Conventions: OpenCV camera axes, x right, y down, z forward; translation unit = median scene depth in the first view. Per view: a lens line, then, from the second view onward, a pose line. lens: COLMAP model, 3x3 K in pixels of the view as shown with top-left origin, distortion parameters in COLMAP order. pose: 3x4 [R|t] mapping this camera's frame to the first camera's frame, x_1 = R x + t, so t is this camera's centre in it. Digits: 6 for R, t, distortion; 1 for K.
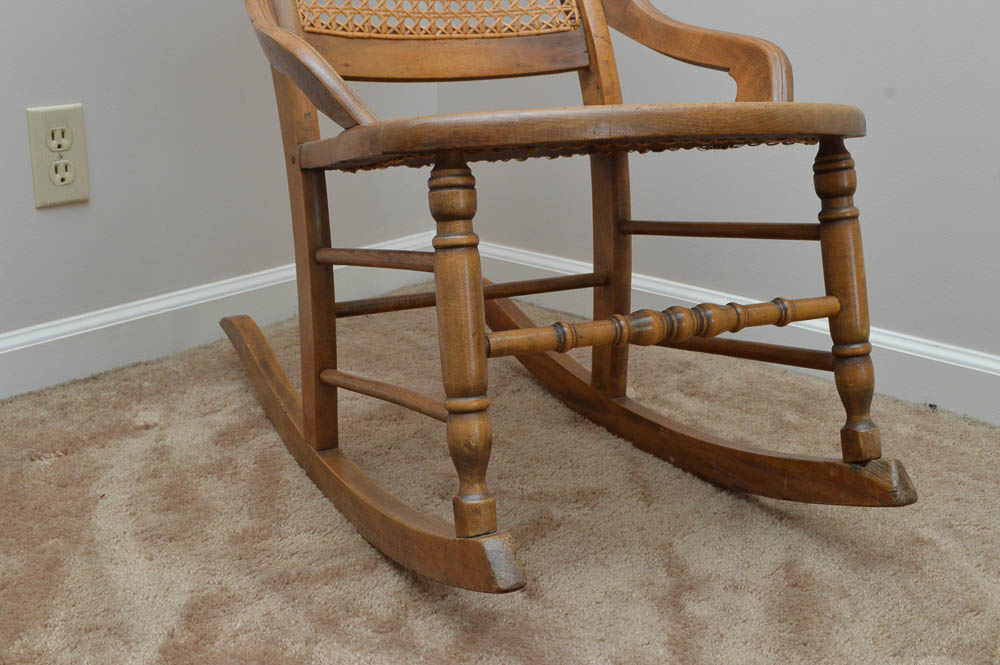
lens RADIAL K [[1223.4, 0, 501.6], [0, 1223.4, 334.6], [0, 0, 1]] dist [-0.053783, 0.000000]
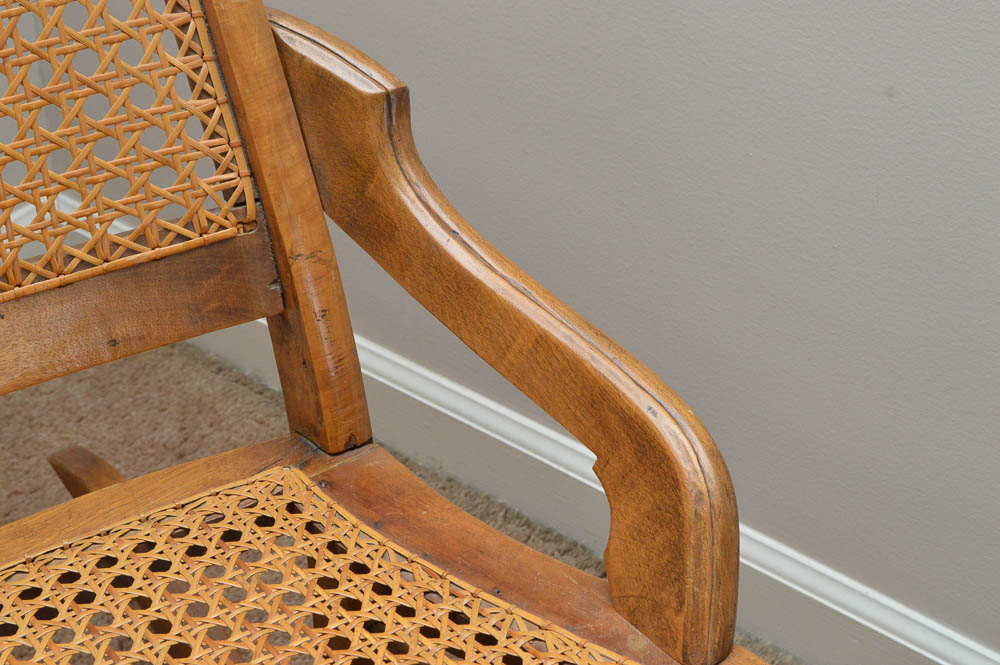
lens RADIAL K [[1848.8, 0, 498.9], [0, 1848.8, 338.8], [0, 0, 1]] dist [0.011518, 0.000000]
pose [[0.995758, -0.032907, 0.085924, 0.095451], [0.000182, 0.934560, 0.355807, -0.465325], [-0.092010, -0.354282, 0.930601, 0.401383]]
